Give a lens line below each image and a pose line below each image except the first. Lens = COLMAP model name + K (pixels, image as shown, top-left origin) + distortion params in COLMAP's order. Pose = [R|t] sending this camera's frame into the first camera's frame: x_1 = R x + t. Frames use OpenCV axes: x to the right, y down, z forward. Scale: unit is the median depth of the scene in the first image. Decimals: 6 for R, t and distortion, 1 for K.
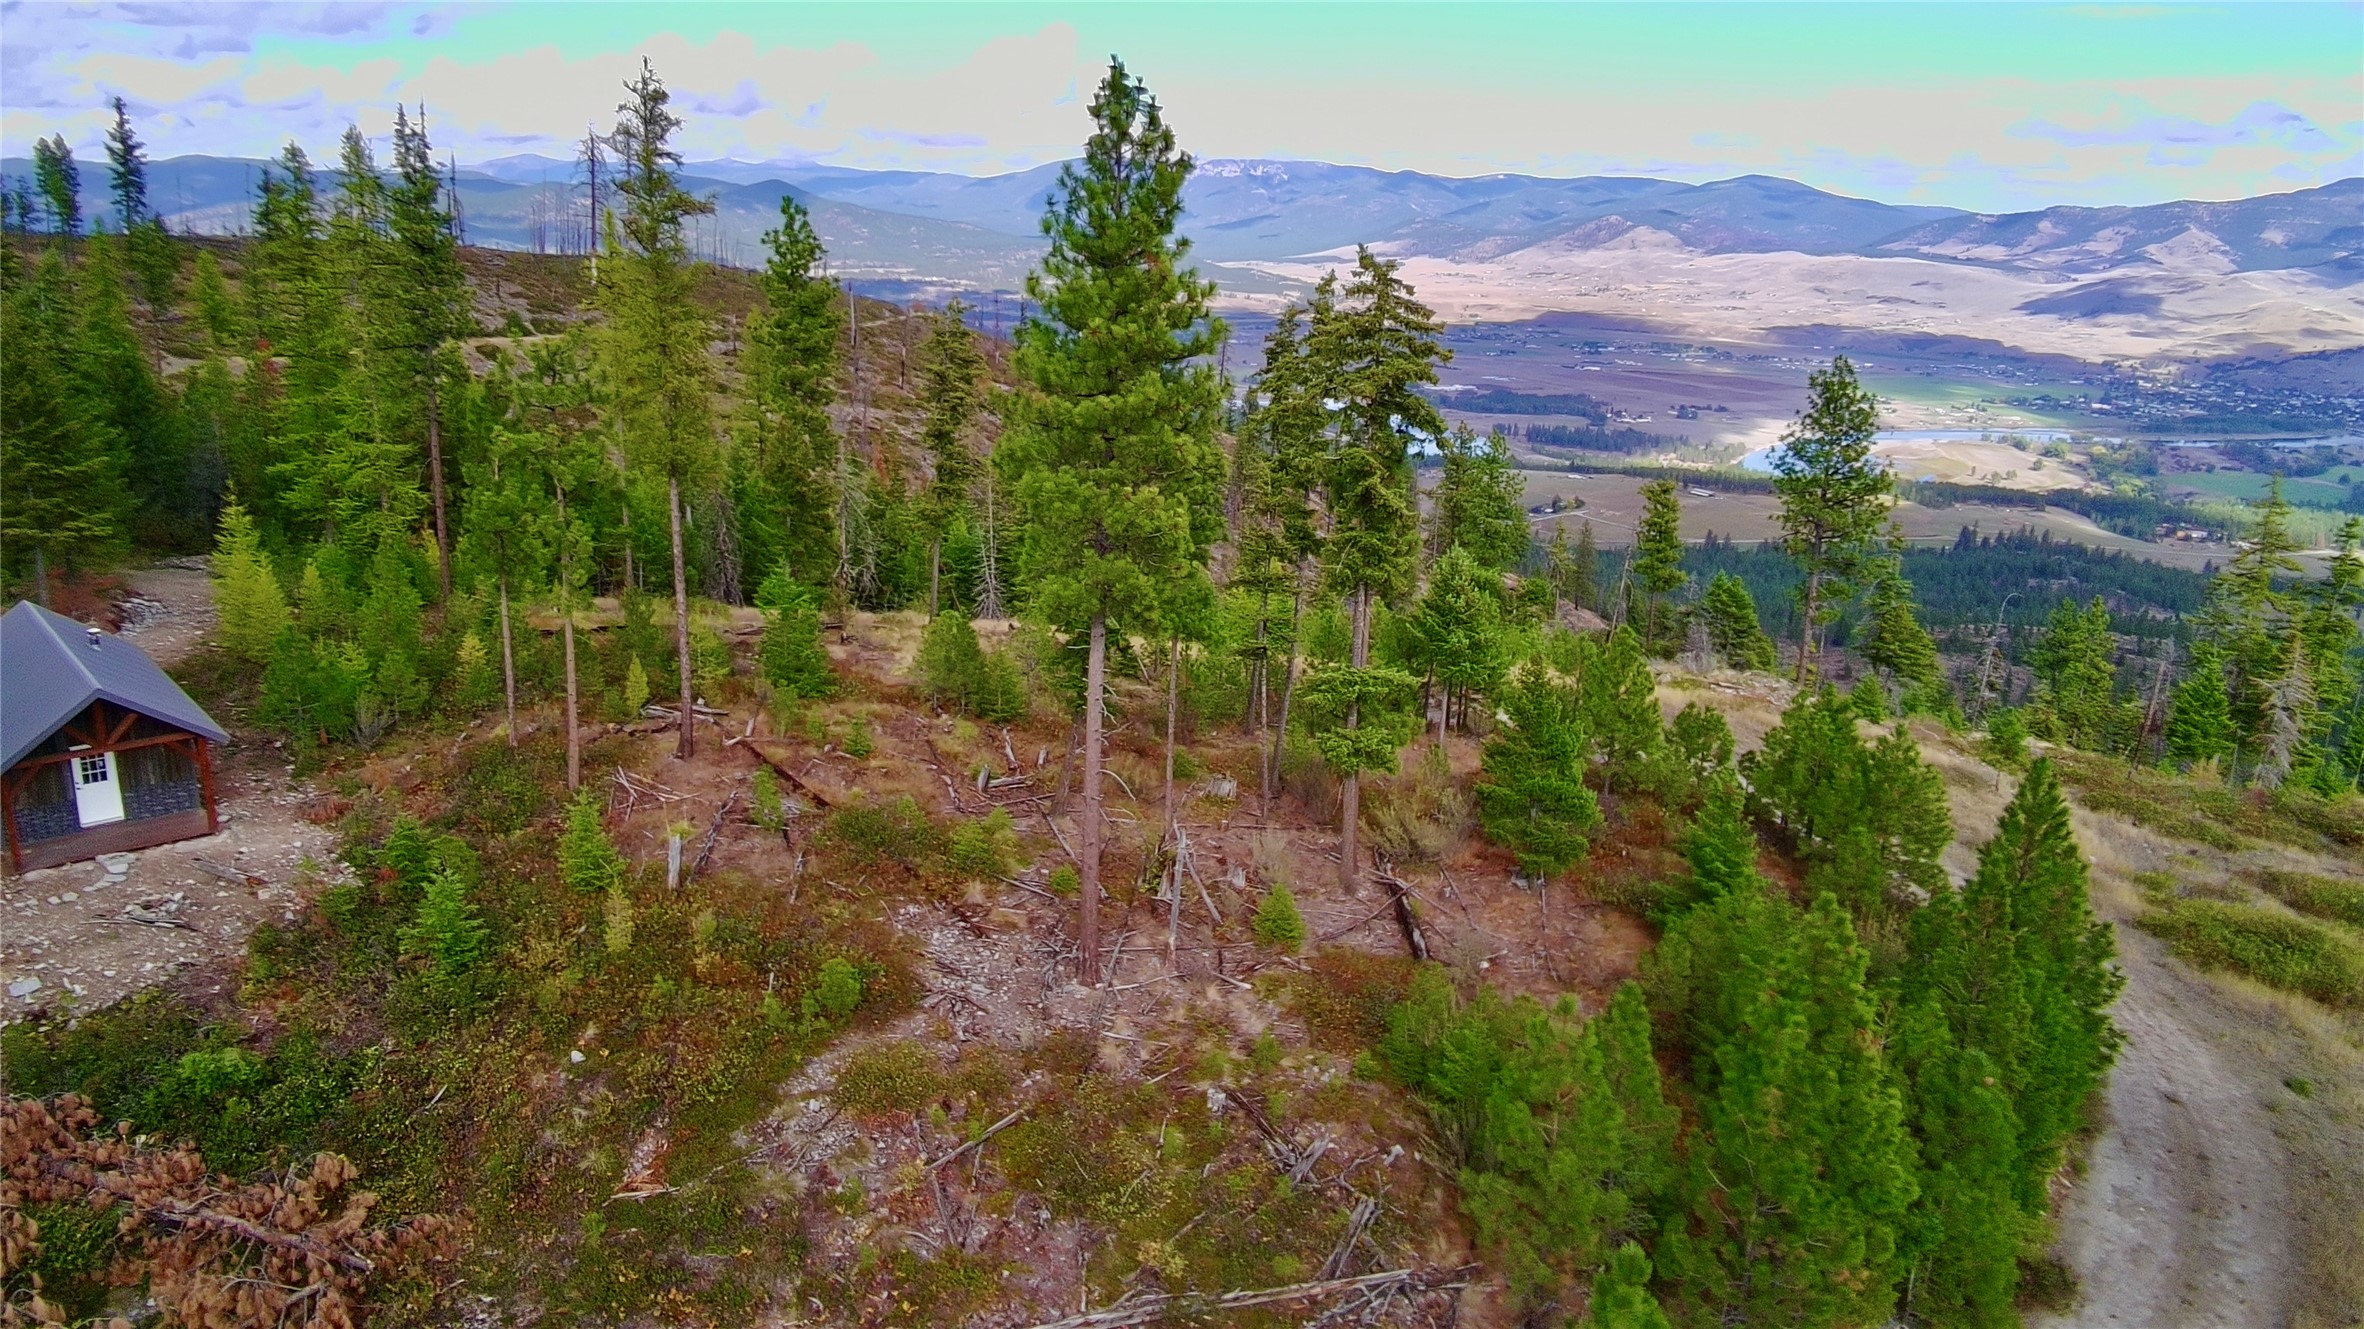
lens RADIAL K [[1594.4, 0, 1189.0], [0, 1594.4, 601.1], [0, 0, 1]] dist [0.064490, -0.123056]
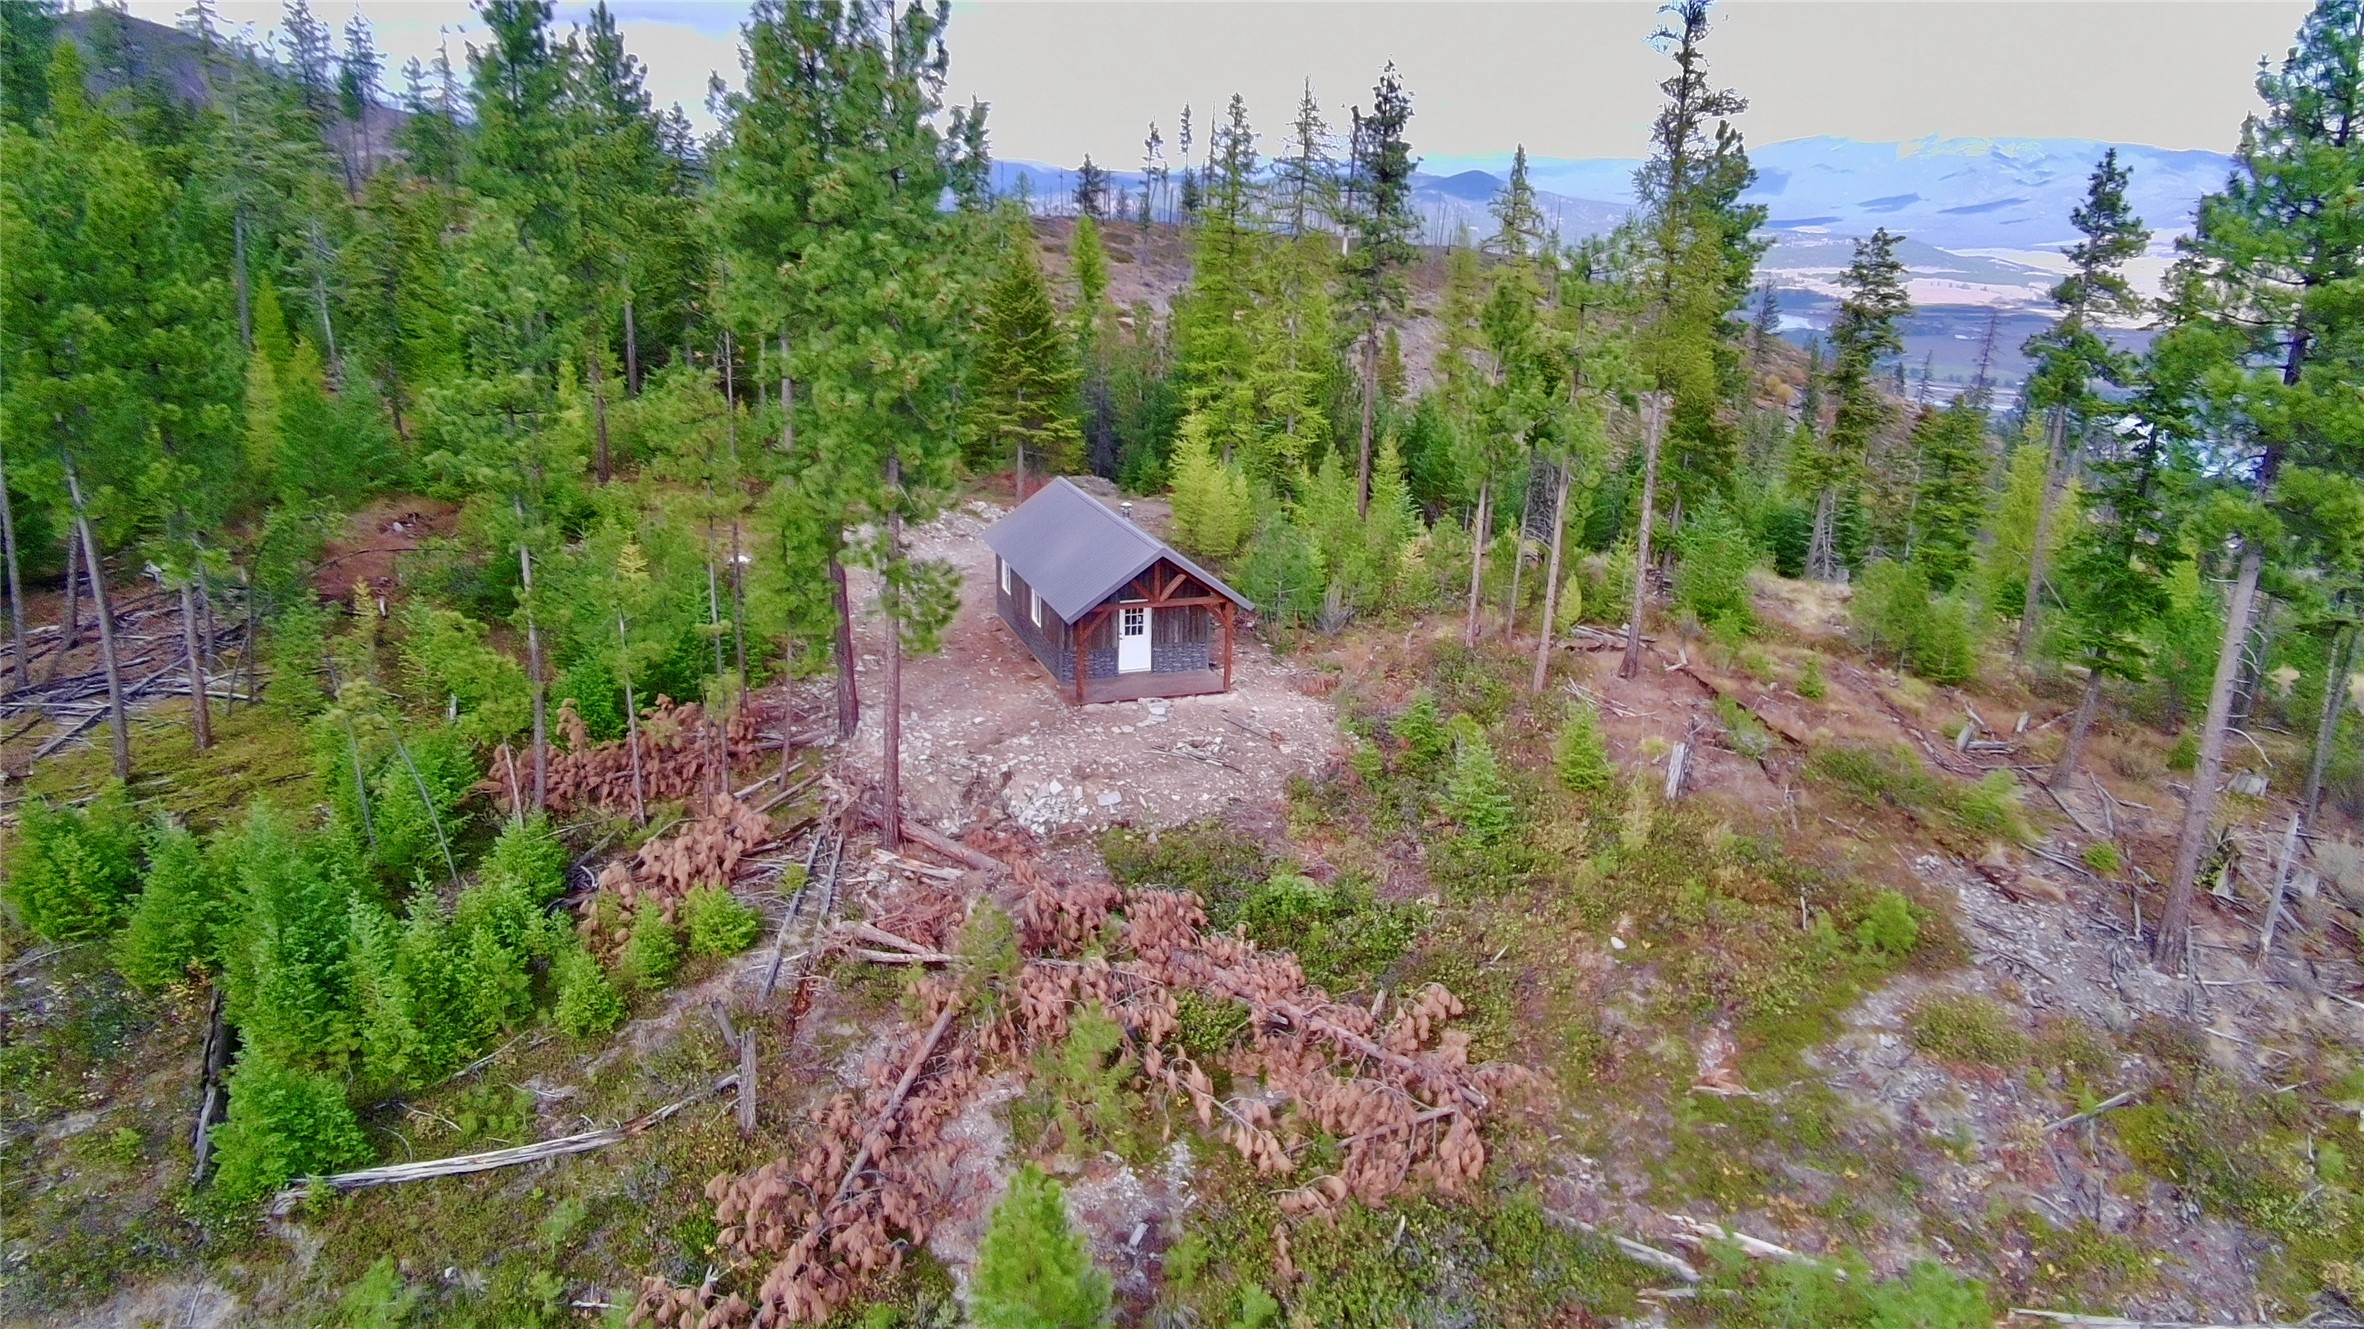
lens RADIAL K [[1573.1, 0, 1177.9], [0, 1573.1, 648.0], [0, 0, 1]] dist [0.072615, -0.142578]
pose [[0.911364, 0.102593, -0.398610, -0.222800], [-0.087937, 0.994610, 0.054935, 0.061746], [0.402097, -0.015013, 0.915474, -0.003839]]
